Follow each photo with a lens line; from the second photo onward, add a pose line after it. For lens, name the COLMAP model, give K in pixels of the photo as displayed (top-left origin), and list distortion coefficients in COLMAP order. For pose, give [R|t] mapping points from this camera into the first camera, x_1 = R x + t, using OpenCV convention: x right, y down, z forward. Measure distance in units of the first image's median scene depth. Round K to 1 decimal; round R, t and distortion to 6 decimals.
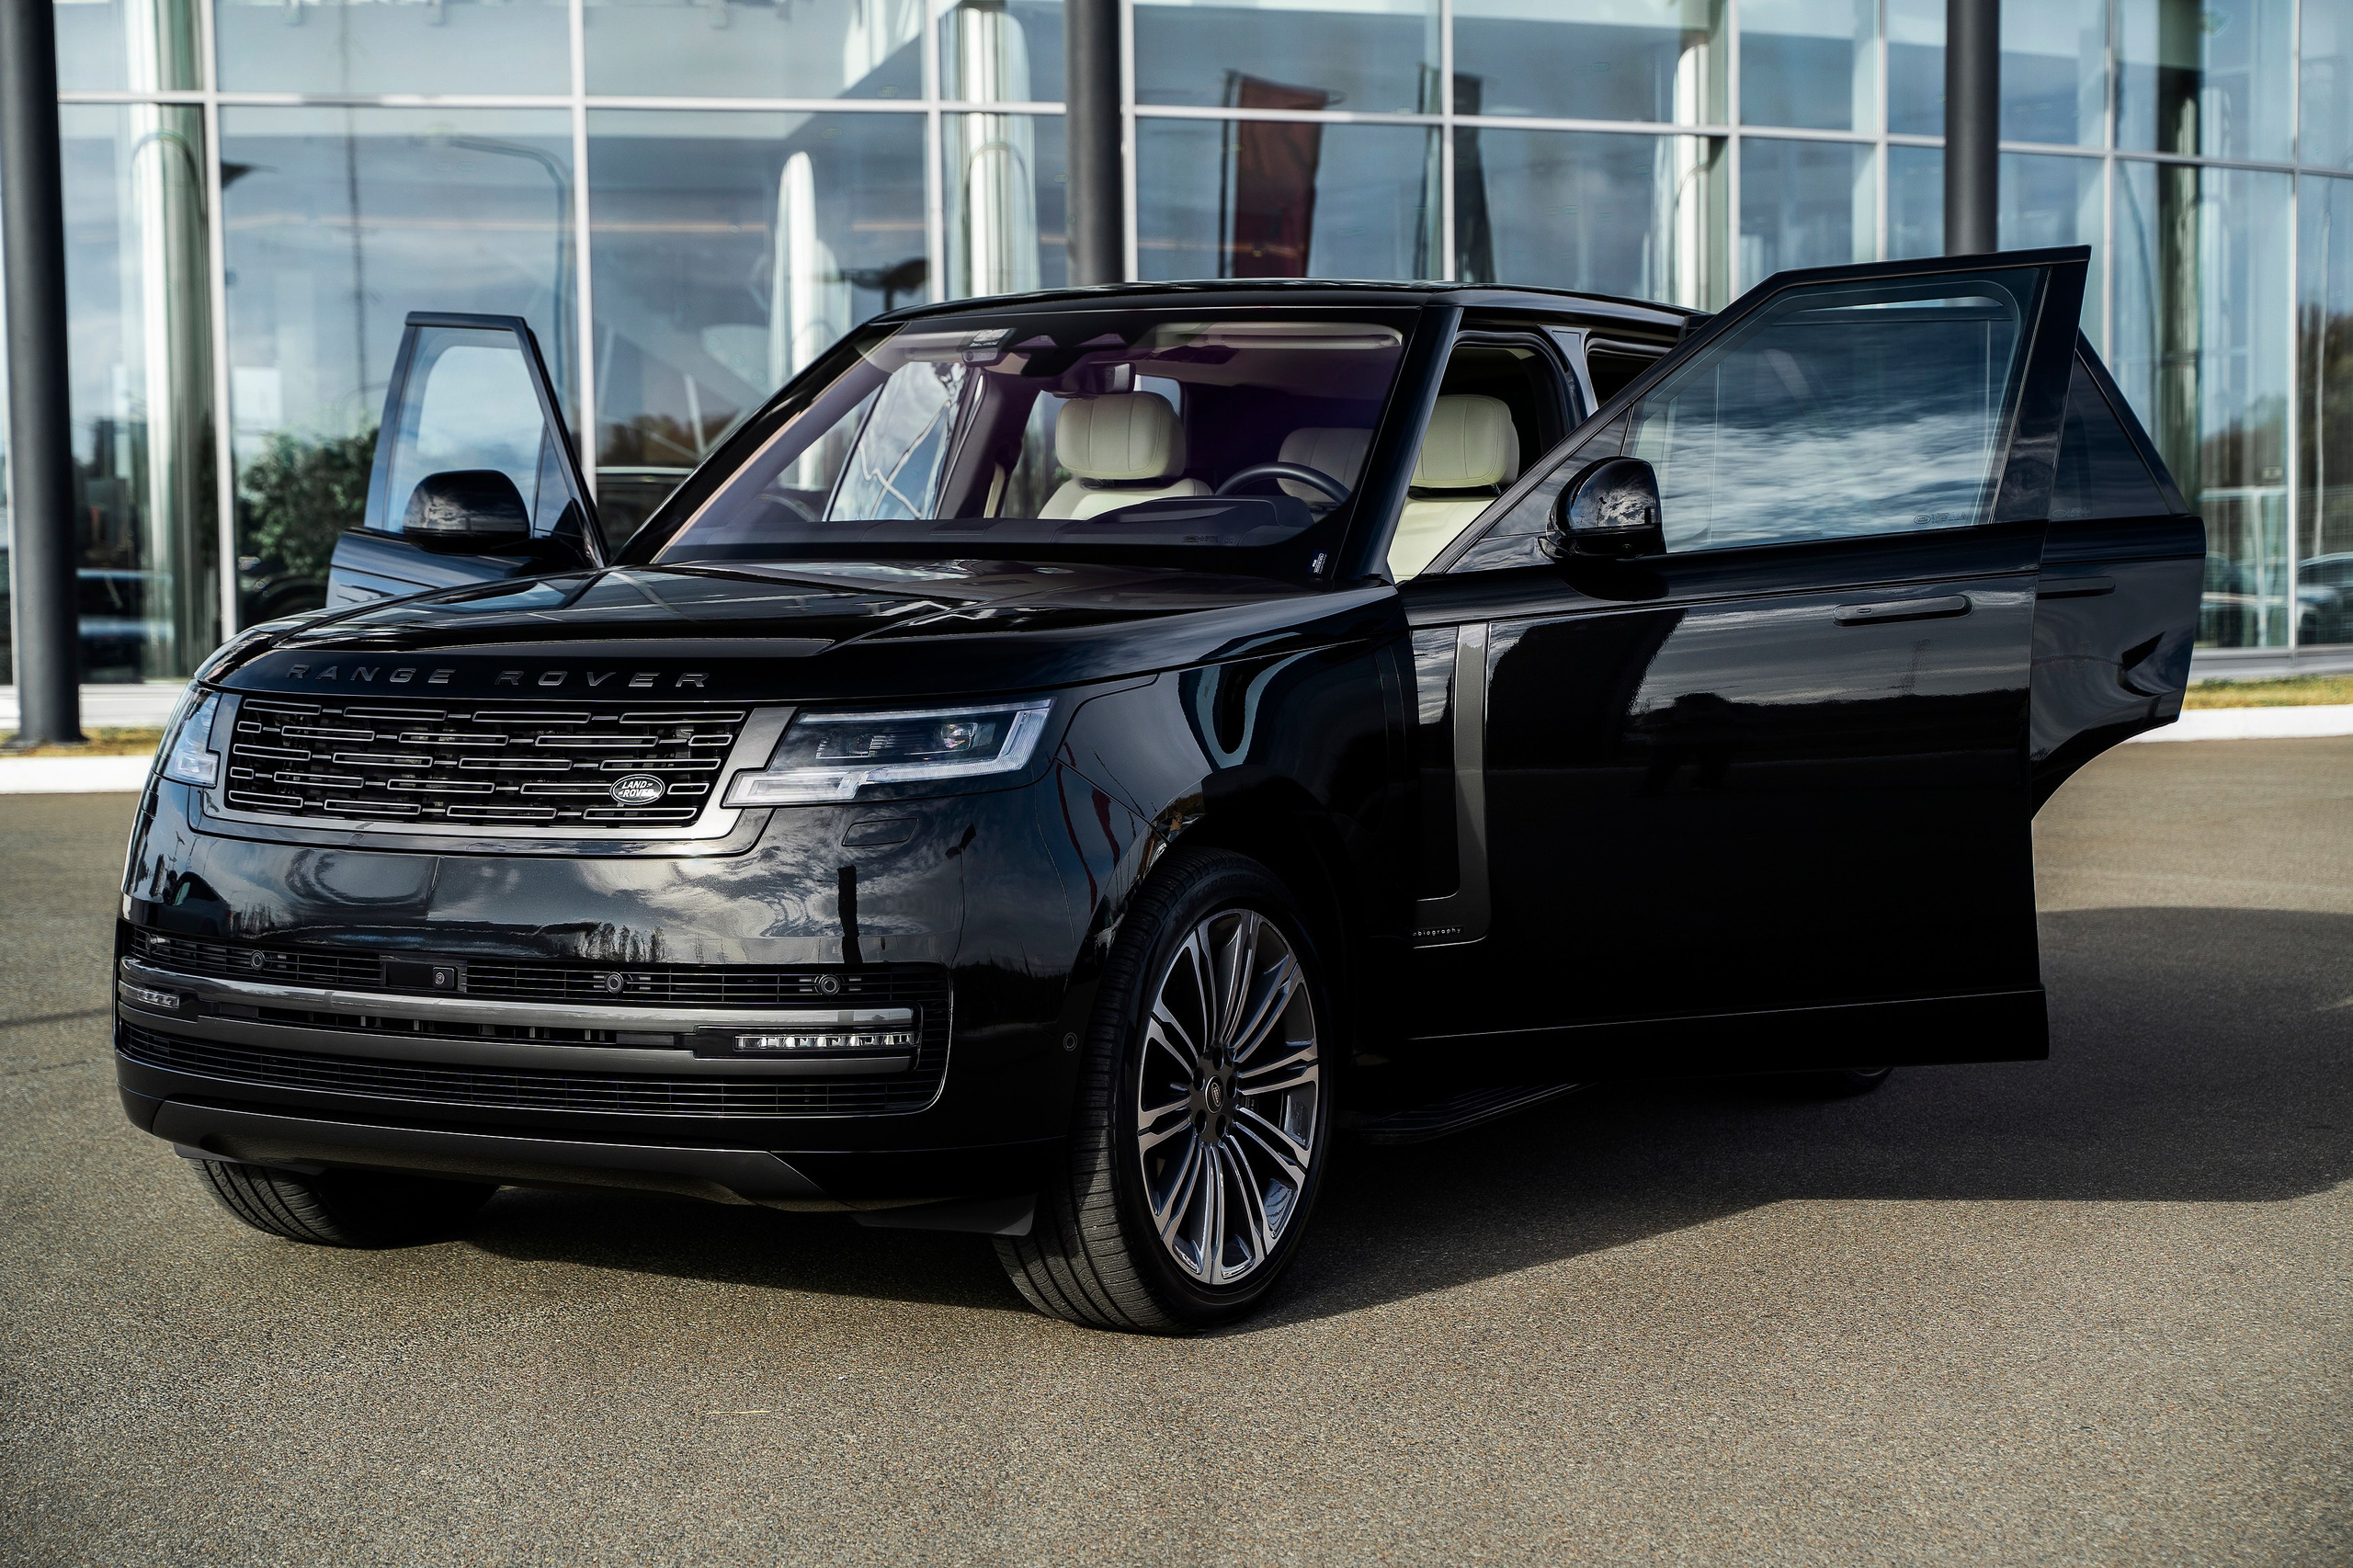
lens RADIAL K [[3823.4, 0, 1183.6], [0, 3823.4, 771.0], [0, 0, 1]] dist [0.220611, 0.000000]
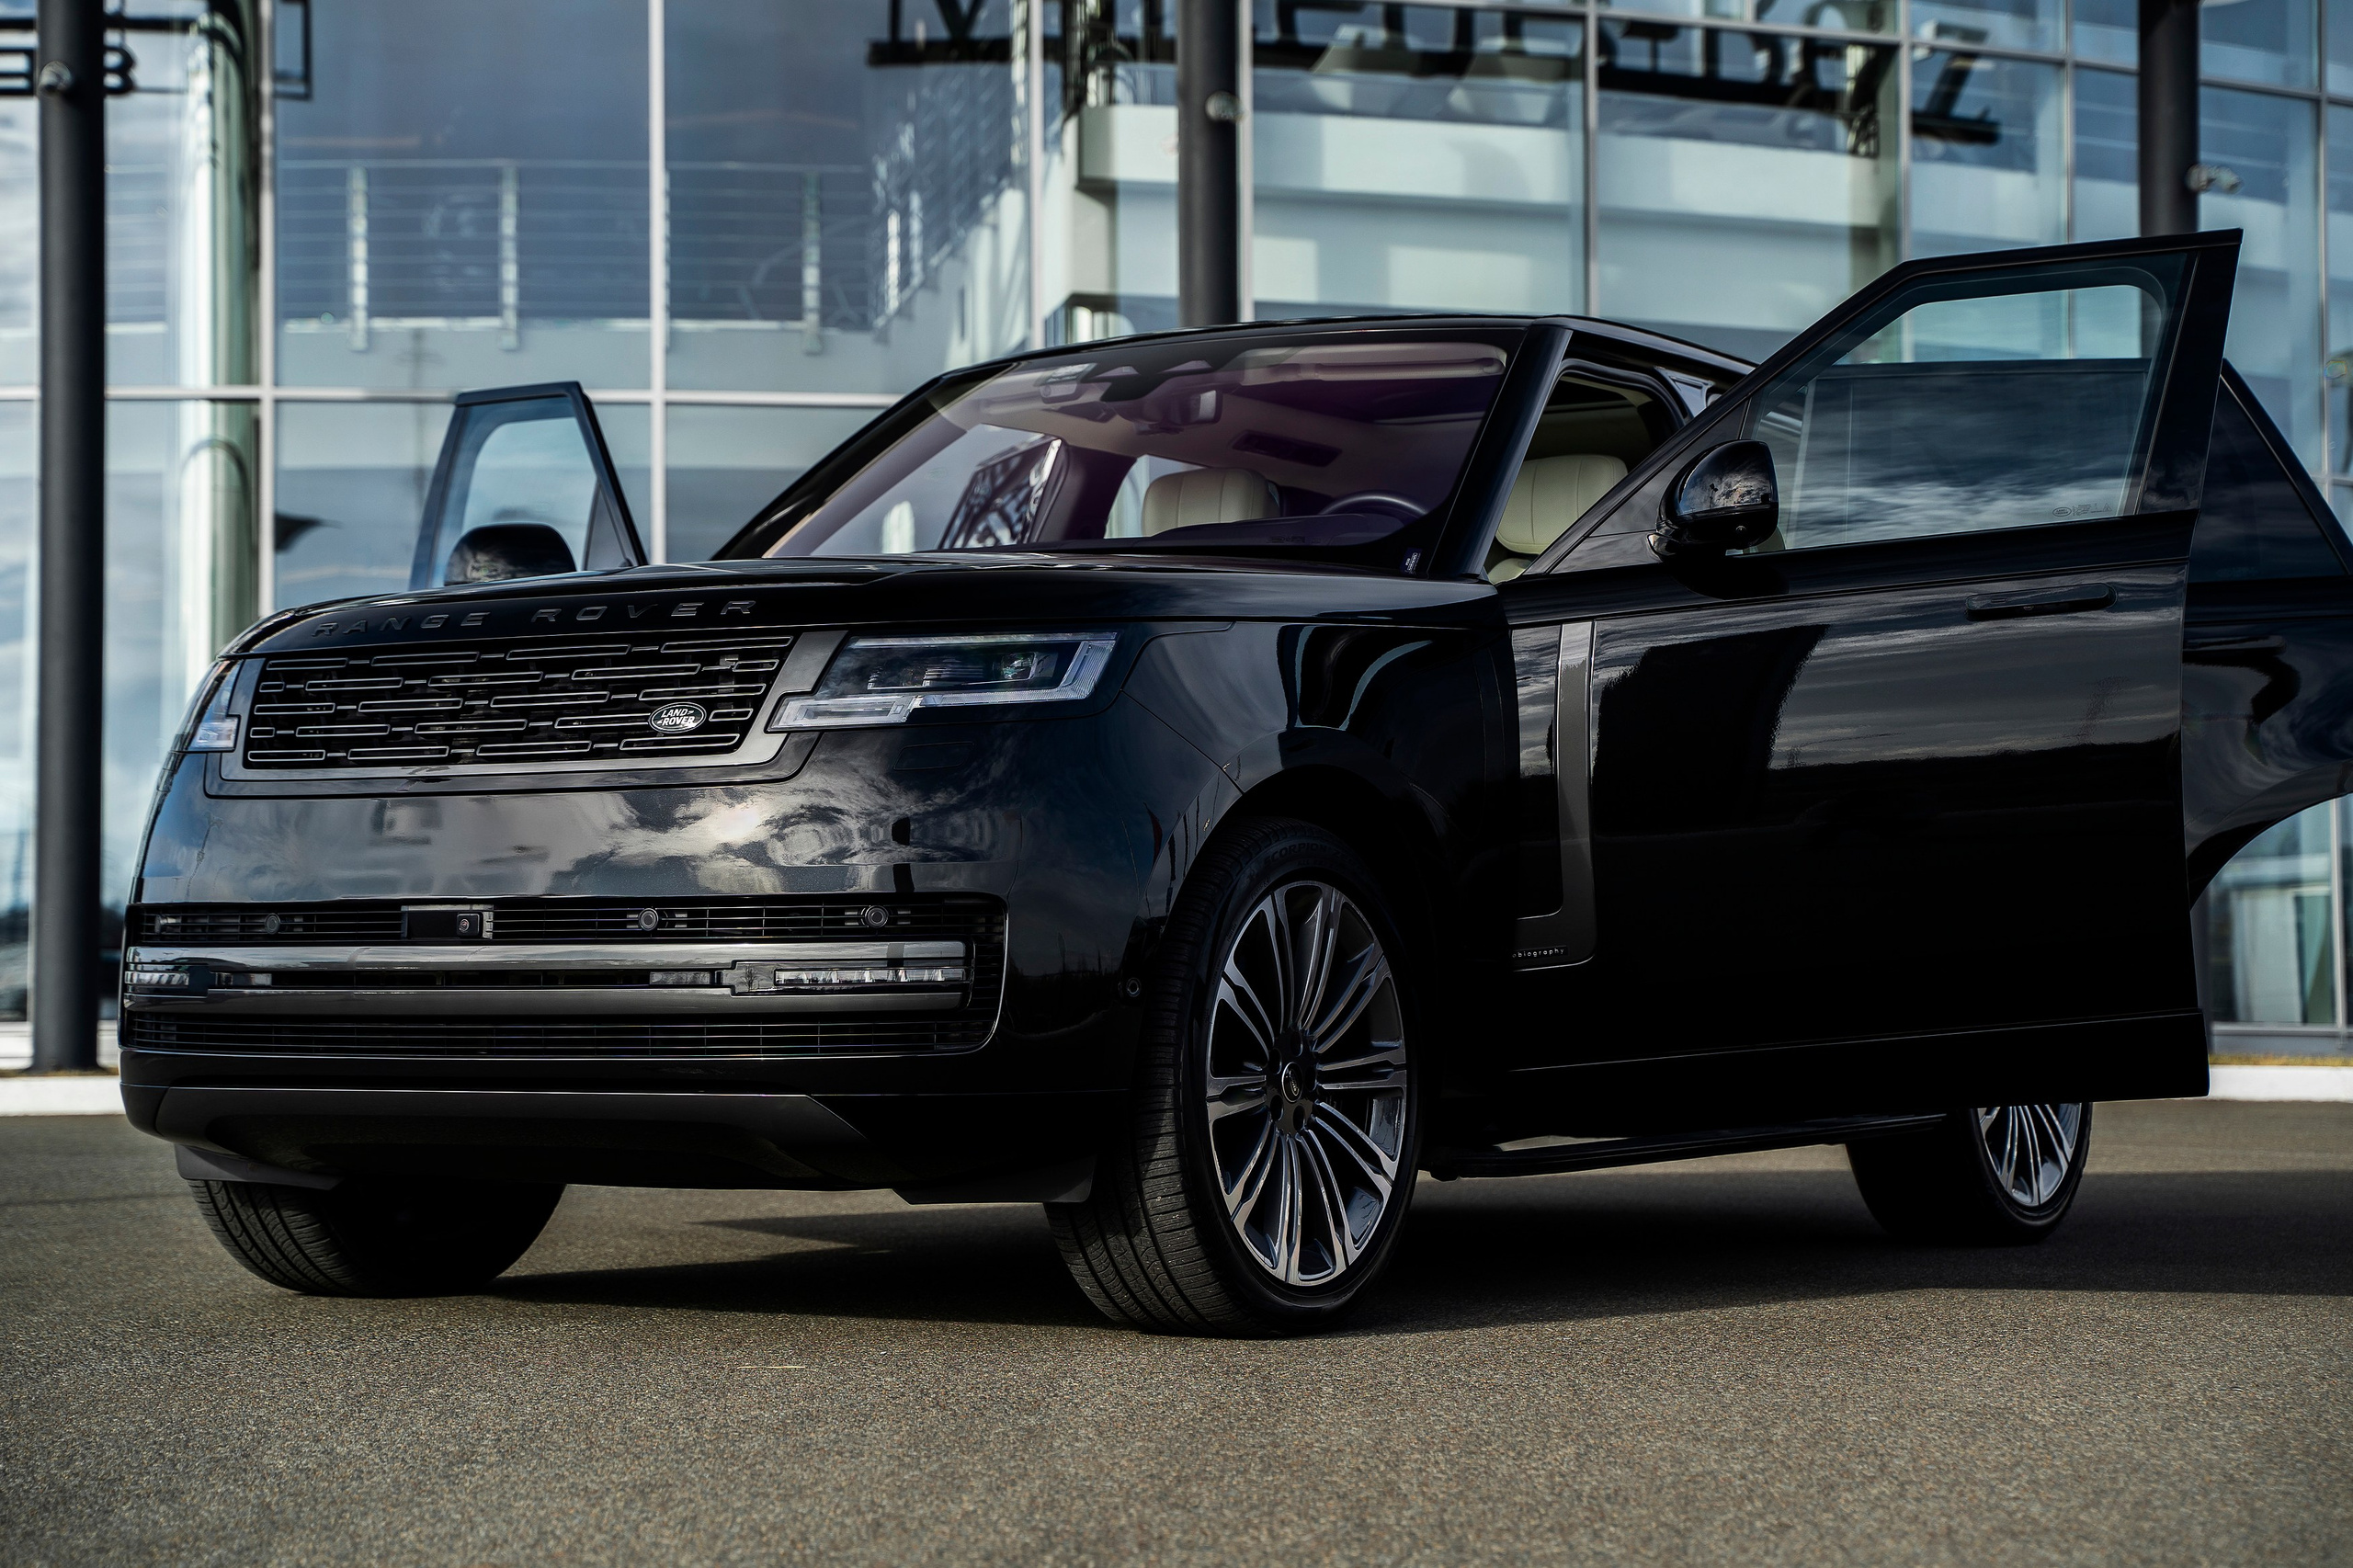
lens RADIAL K [[4229.5, 0, 1192.4], [0, 4229.5, 775.7], [0, 0, 1]] dist [0.251635, 0.000000]
pose [[0.999554, 0.005905, -0.029283, 0.013446], [-0.009052, 0.994050, -0.108547, 0.121035], [0.028468, 0.108763, 0.993660, -0.026837]]
